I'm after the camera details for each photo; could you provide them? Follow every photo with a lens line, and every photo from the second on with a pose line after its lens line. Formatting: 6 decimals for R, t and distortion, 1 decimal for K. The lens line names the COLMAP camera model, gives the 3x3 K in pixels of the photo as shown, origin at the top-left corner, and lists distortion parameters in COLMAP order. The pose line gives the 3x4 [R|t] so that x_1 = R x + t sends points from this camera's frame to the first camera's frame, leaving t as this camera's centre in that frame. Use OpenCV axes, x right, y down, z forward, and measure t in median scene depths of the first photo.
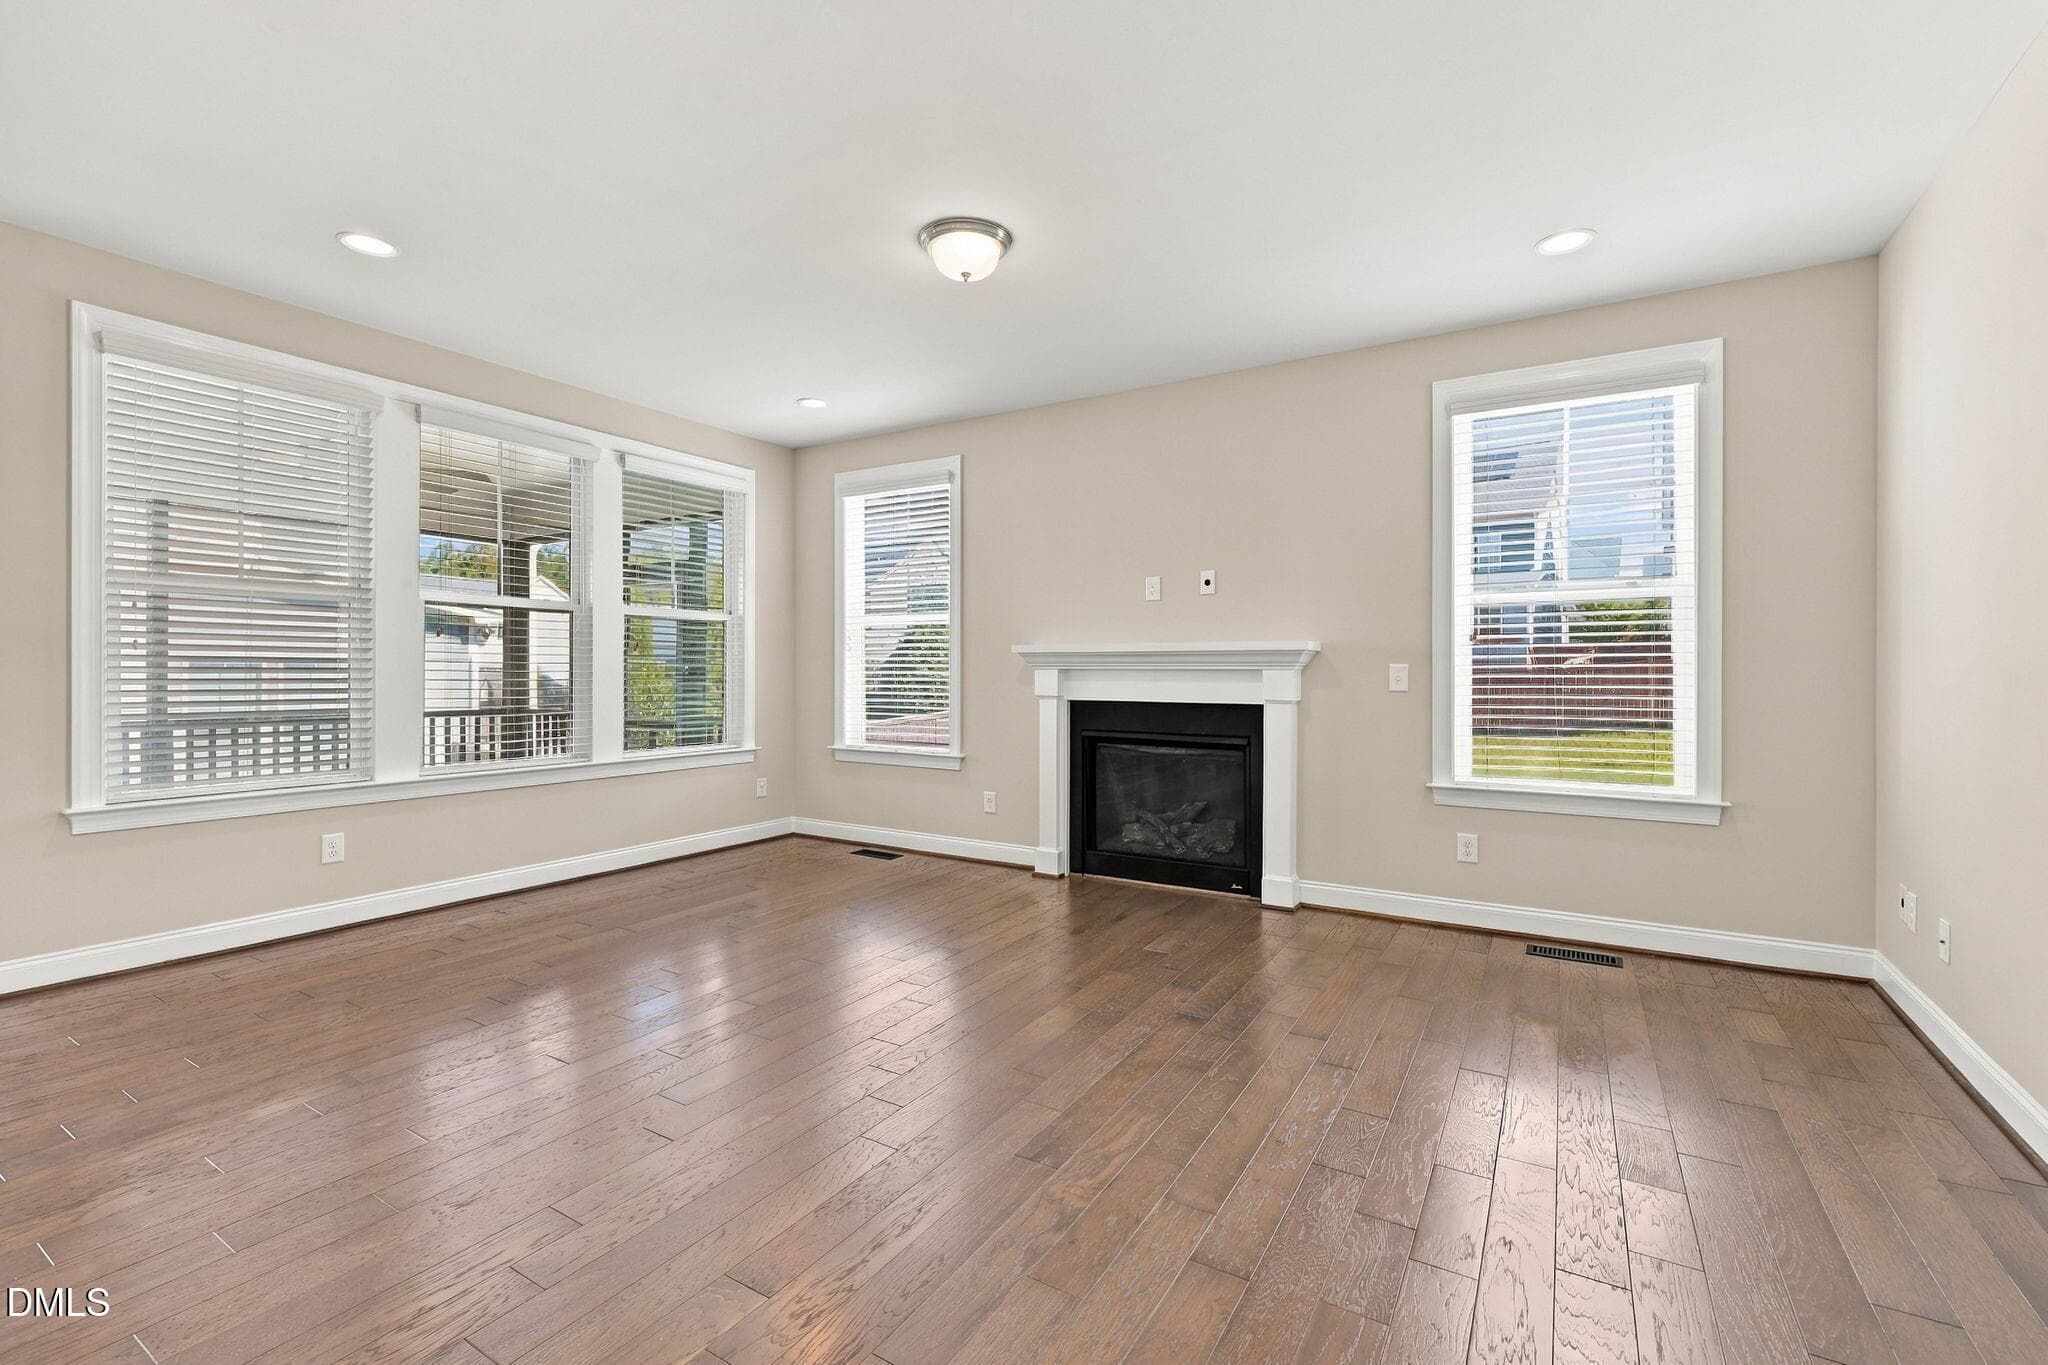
lens RADIAL K [[907.1, 0, 1024.0], [0, 907.1, 682.5], [0, 0, 1]] dist [0.001305, 0.000212]
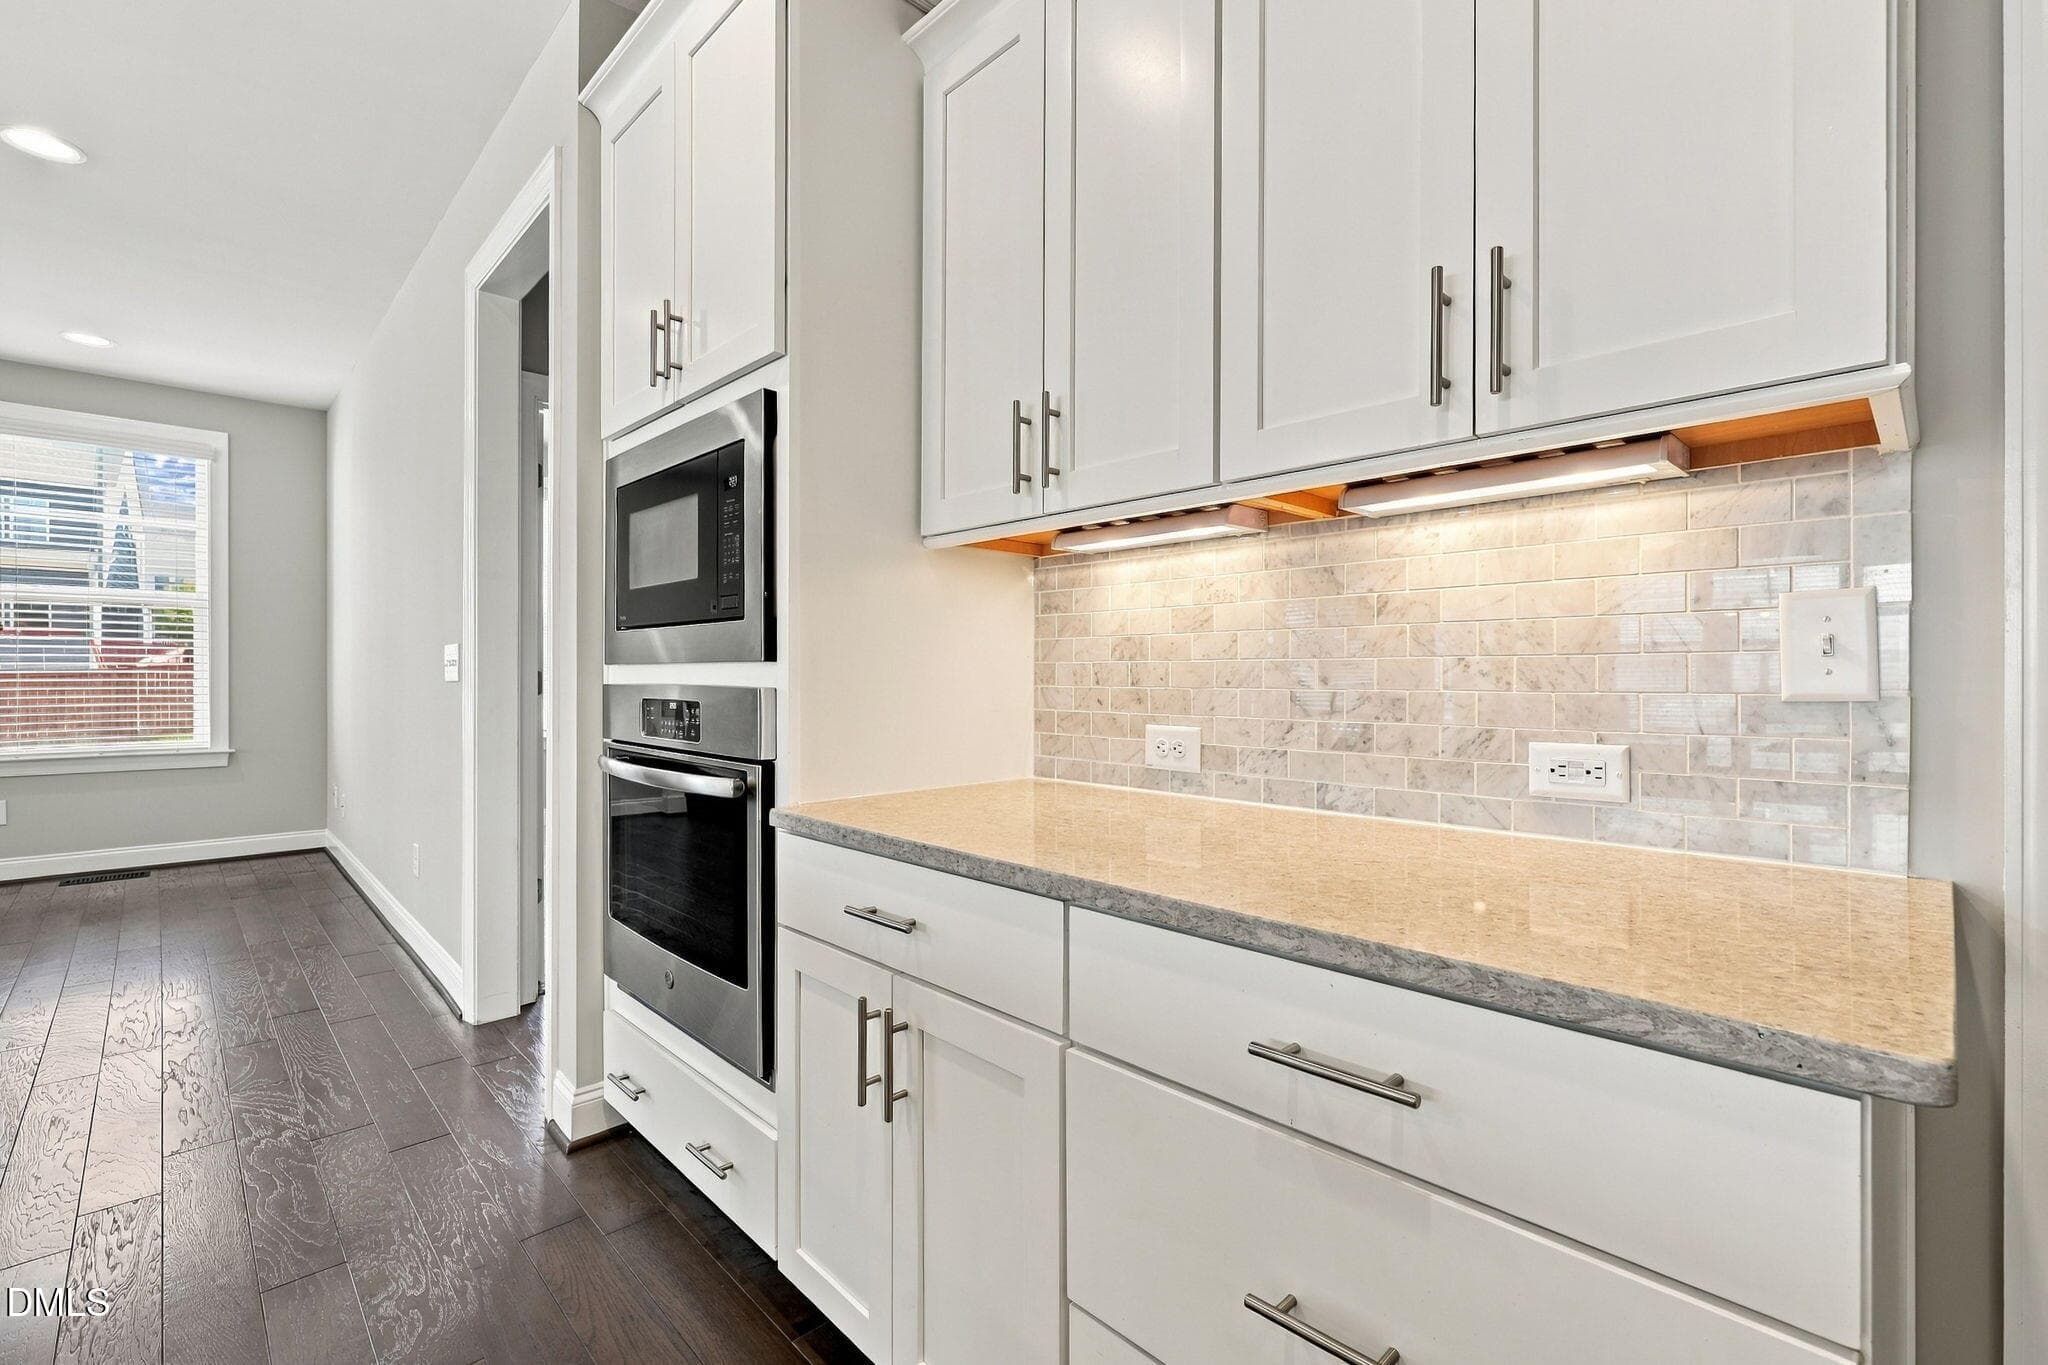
lens RADIAL K [[907.1, 0, 1024.0], [0, 907.1, 682.5], [0, 0, 1]] dist [0.001305, 0.000212]
pose [[0.249335, -0.004418, 0.968407, -0.238740], [0.004330, 0.999985, 0.003448, 0.016481], [-0.968408, 0.003334, 0.249350, -0.438334]]
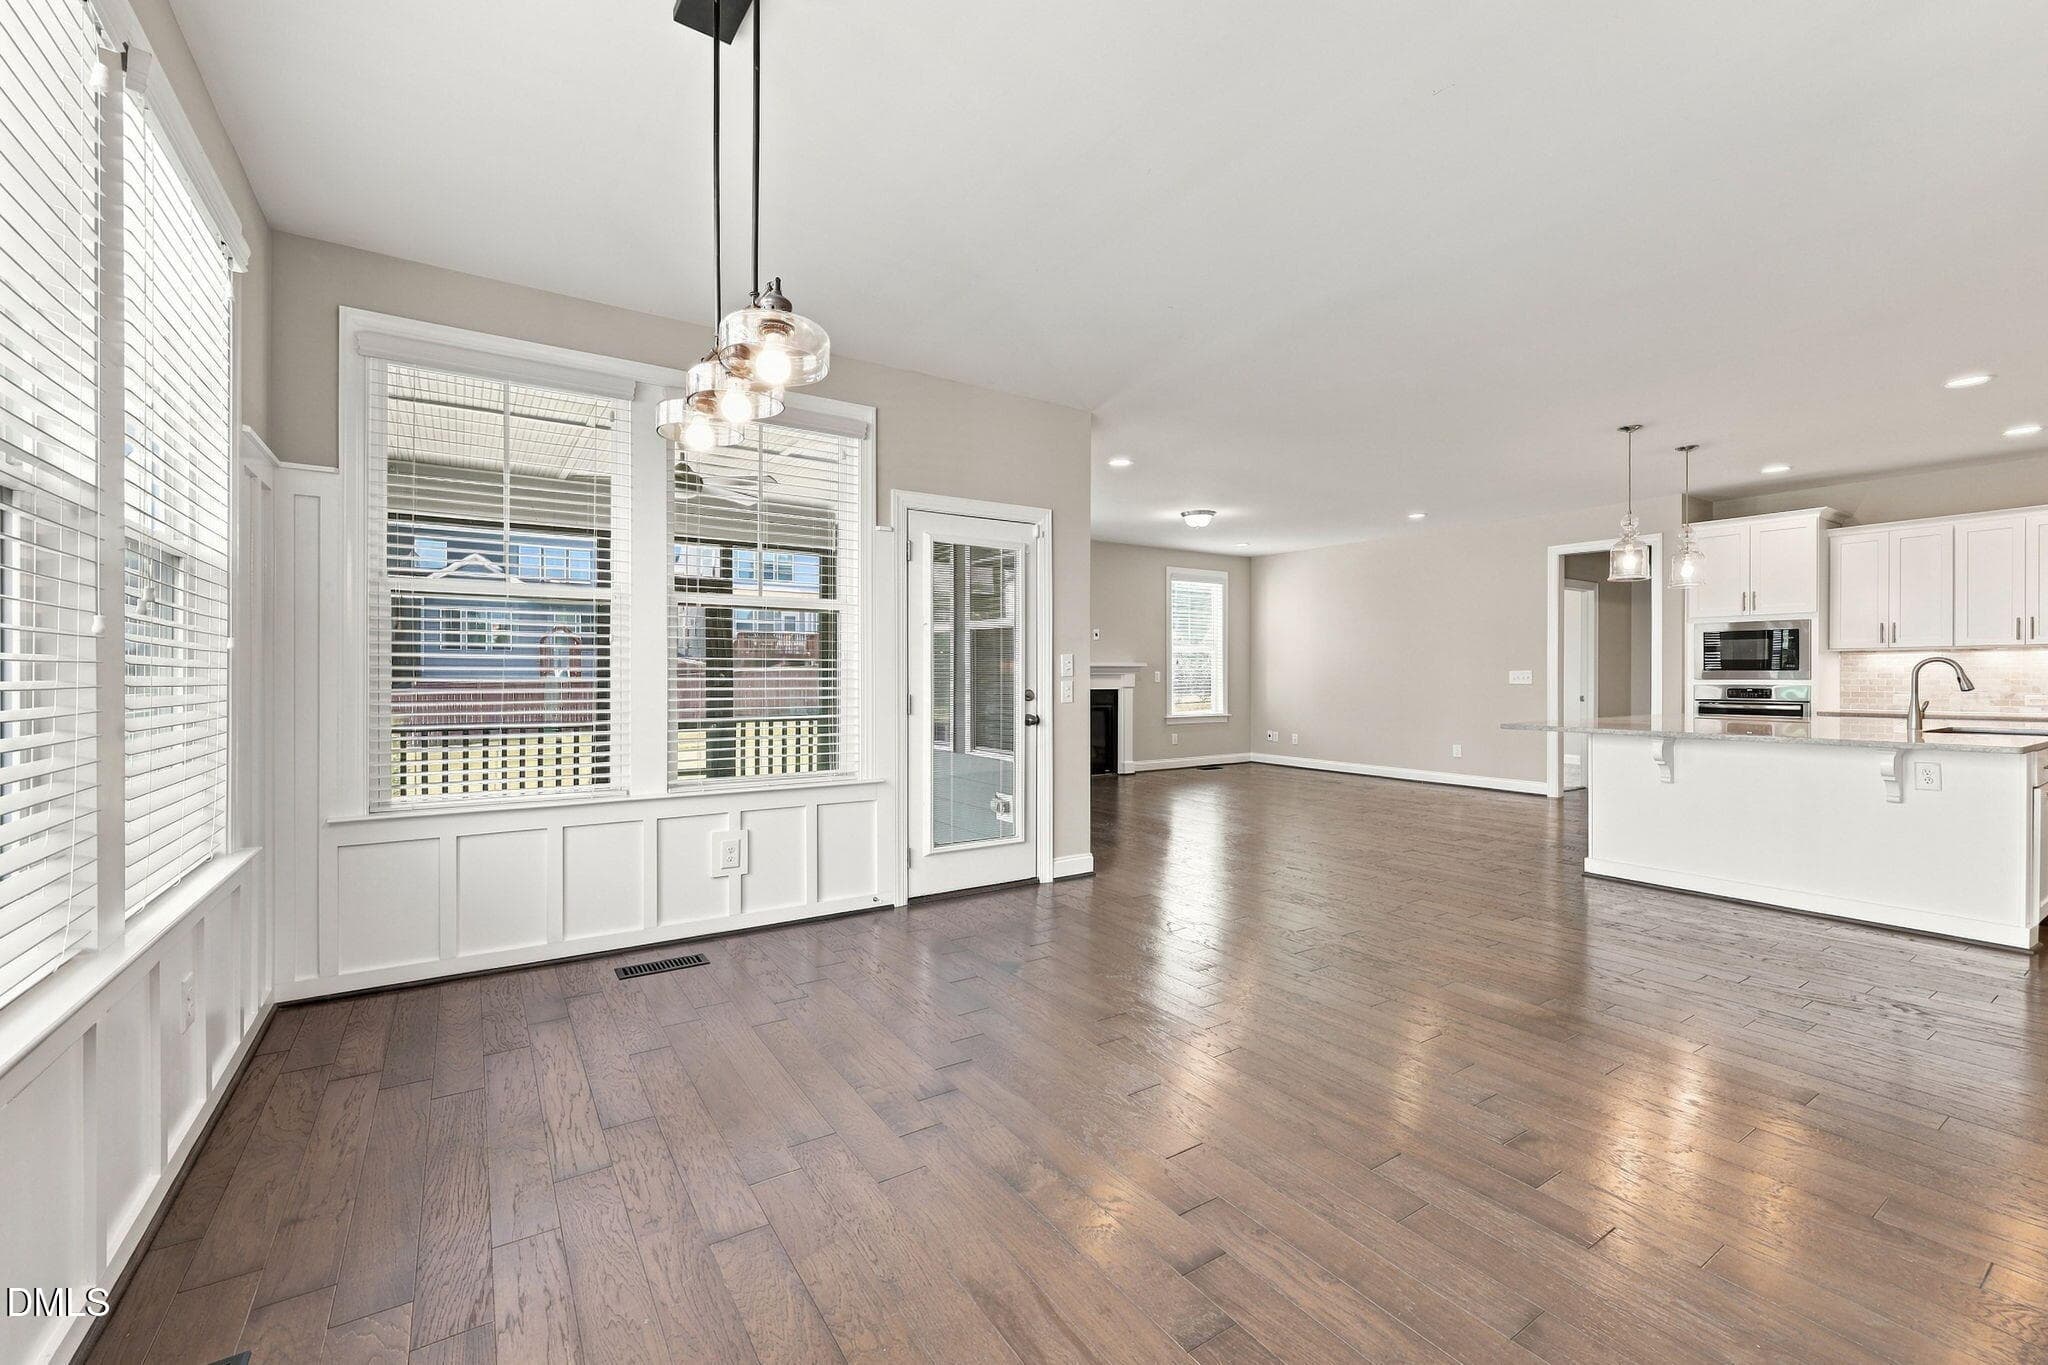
lens RADIAL K [[853.6, 0, 1024.0], [0, 853.6, 682.5], [0, 0, 1]] dist [0.001773, 0.000166]
pose [[0.413863, -0.010928, 0.910274, -1.674252], [0.011352, 0.999912, 0.006843, -0.008787], [-0.910268, 0.007502, 0.413951, 0.289065]]
